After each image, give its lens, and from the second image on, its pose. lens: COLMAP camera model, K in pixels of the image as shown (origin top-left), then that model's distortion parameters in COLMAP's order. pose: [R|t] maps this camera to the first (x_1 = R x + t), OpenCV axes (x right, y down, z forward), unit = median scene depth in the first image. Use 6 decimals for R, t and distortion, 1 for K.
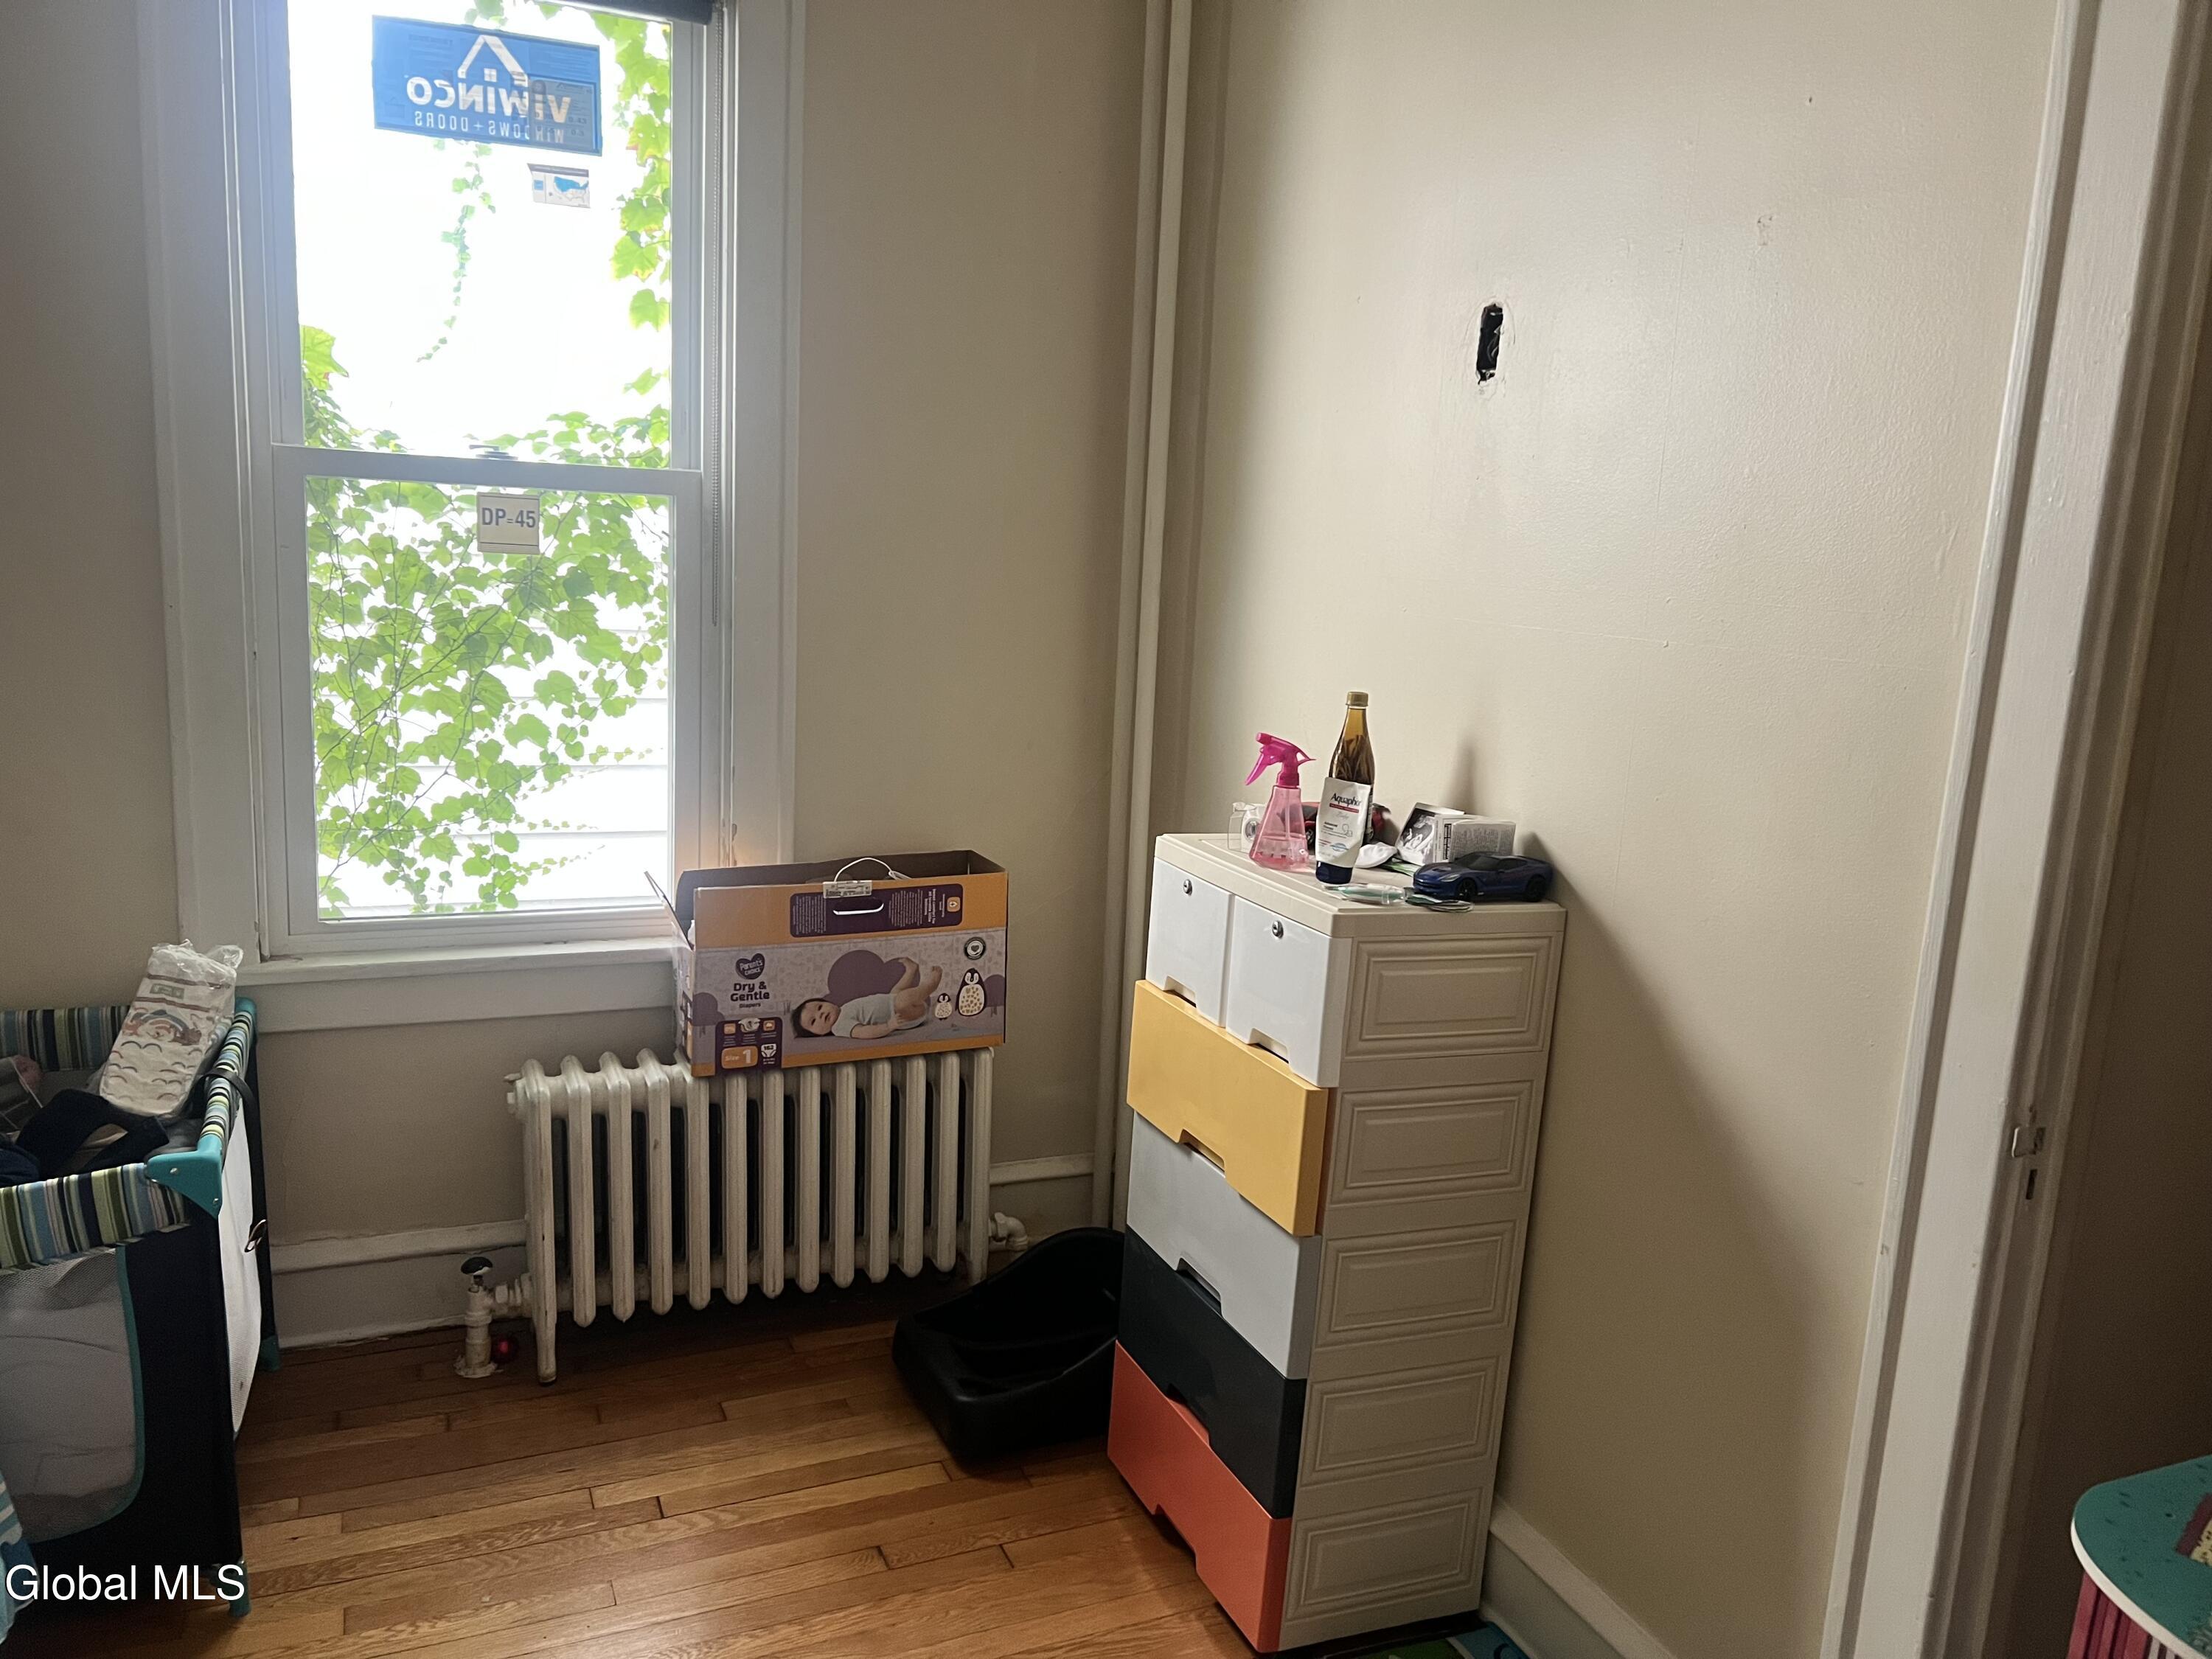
lens RADIAL K [[1664.7, 0, 1100.1], [0, 1664.7, 825.4], [0, 0, 1]] dist [0.056451, -0.058587]
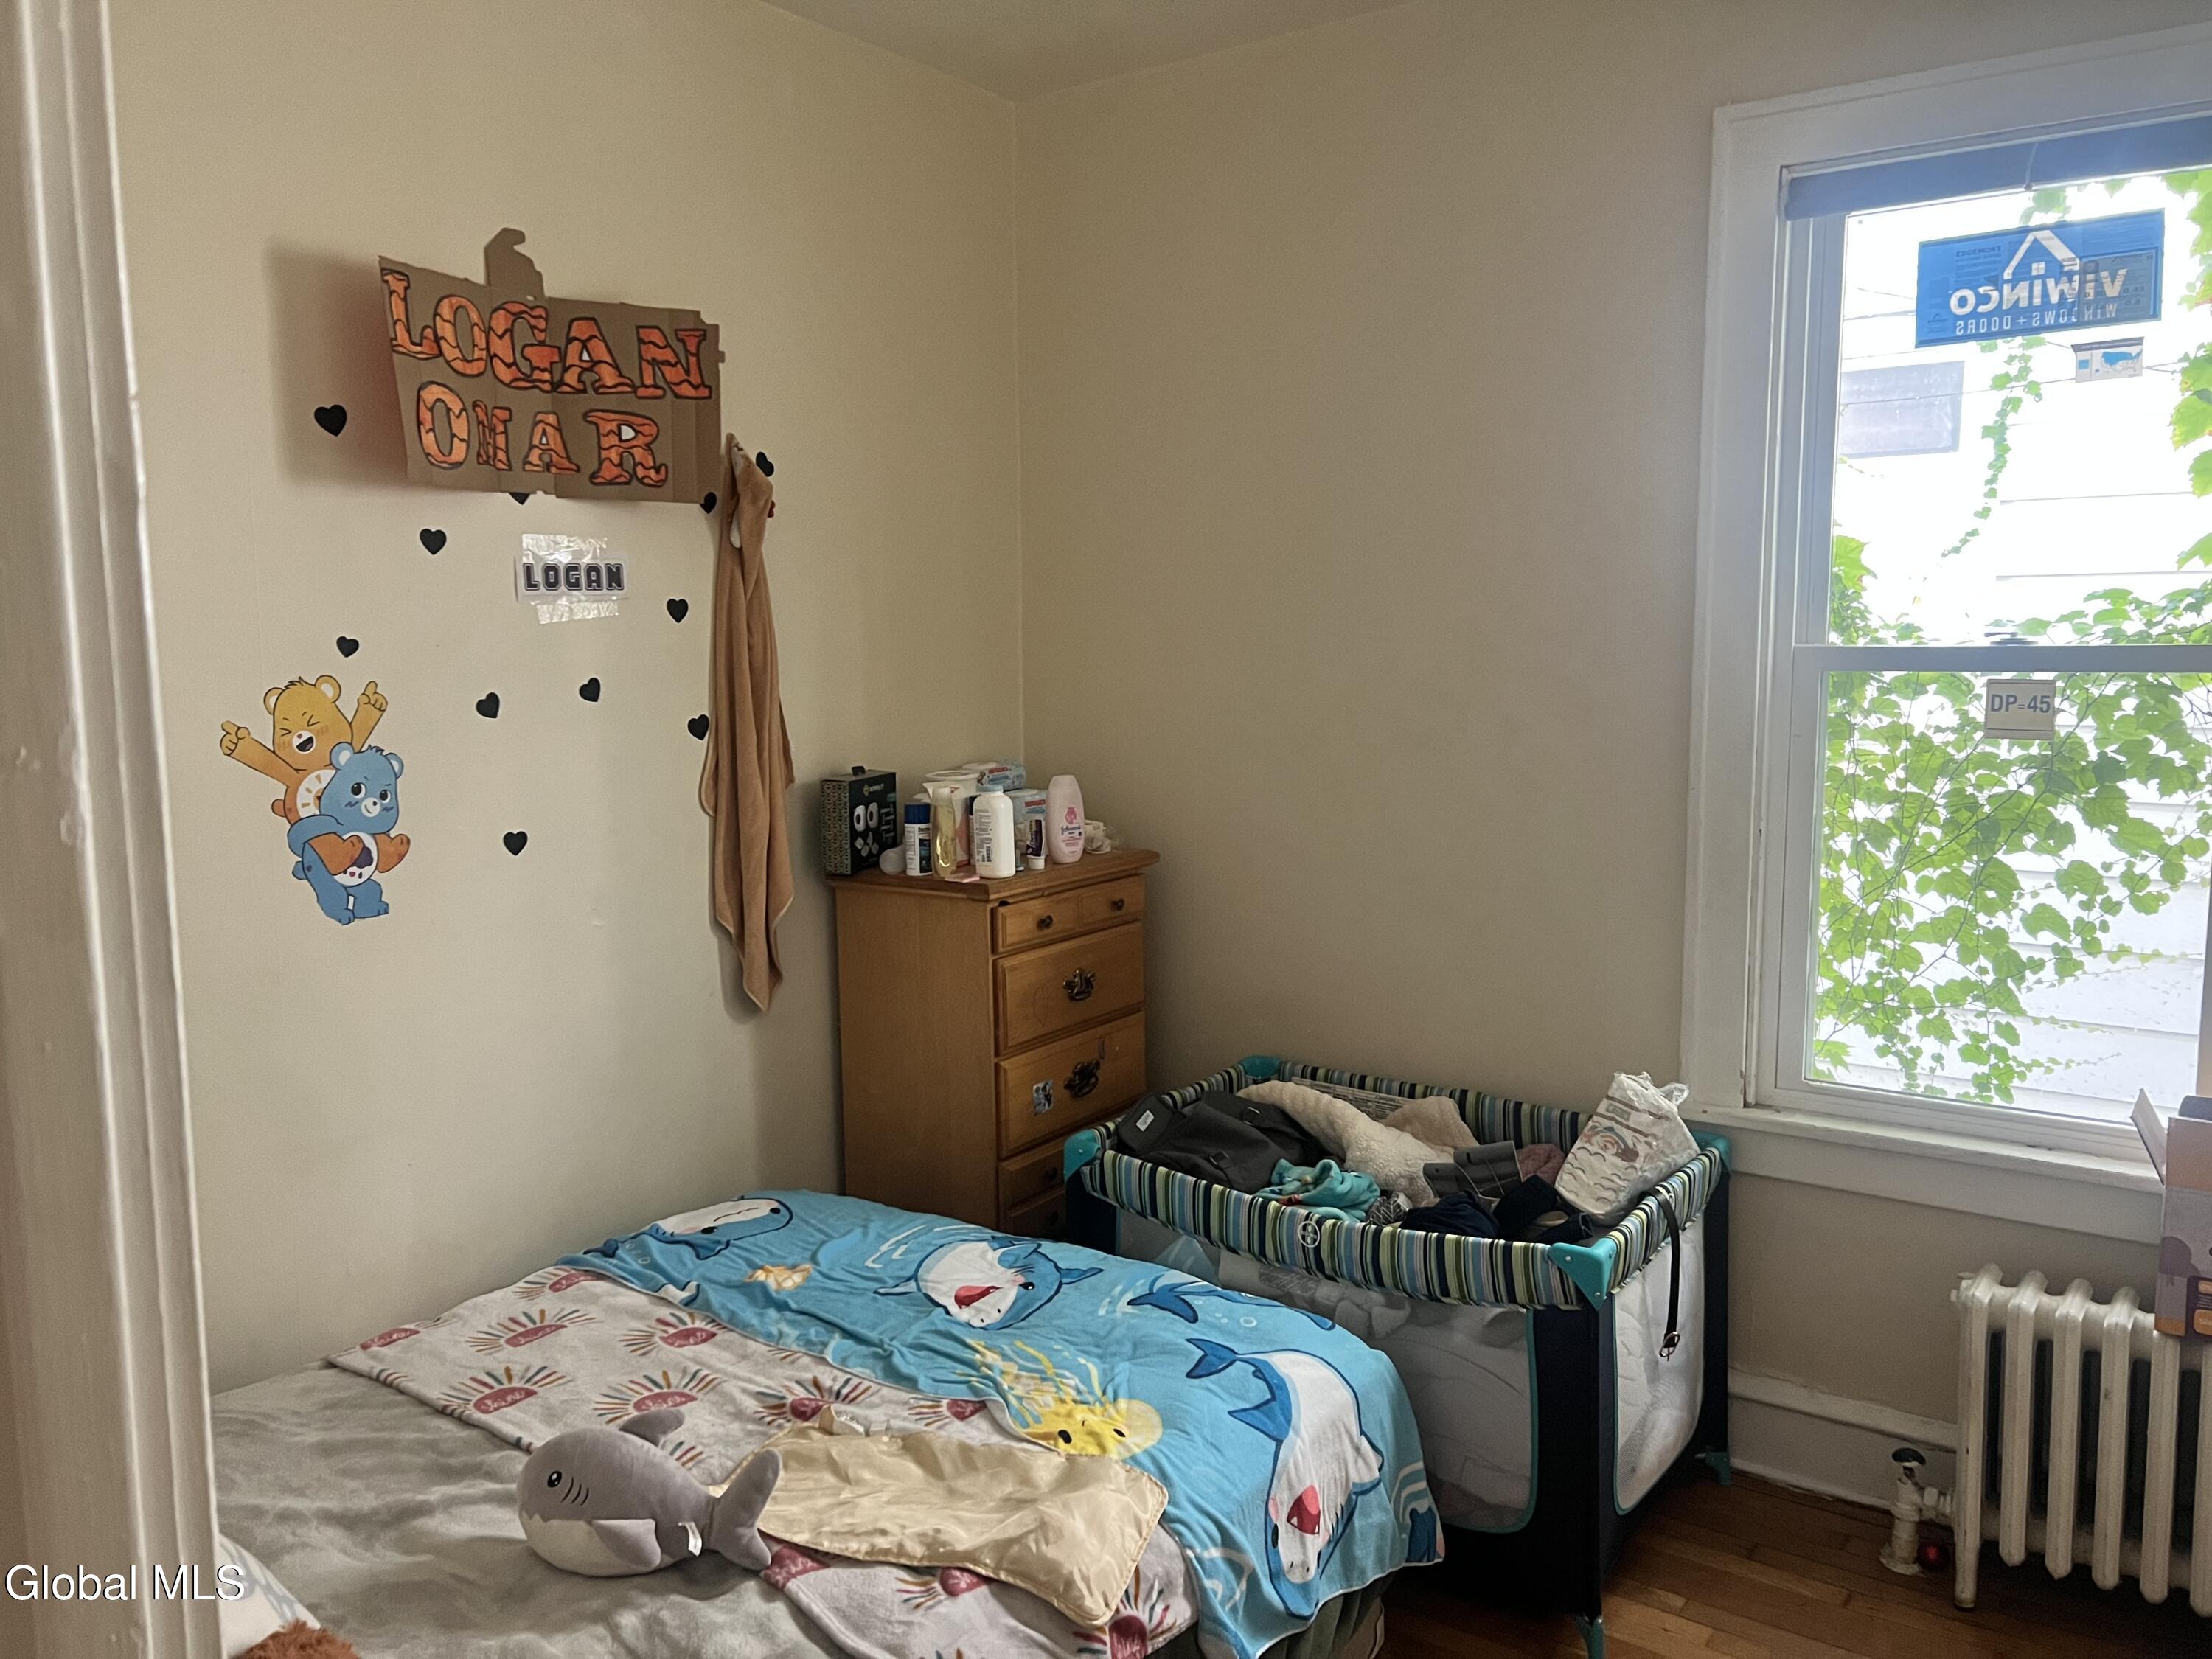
lens RADIAL K [[1664.7, 0, 1096.4], [0, 1664.7, 828.1], [0, 0, 1]] dist [0.056451, -0.058587]
pose [[0.524604, 0.040946, -0.850361, 0.202964], [-0.119721, 0.992465, -0.026070, -0.020853], [0.842887, 0.115482, 0.525553, 0.037375]]
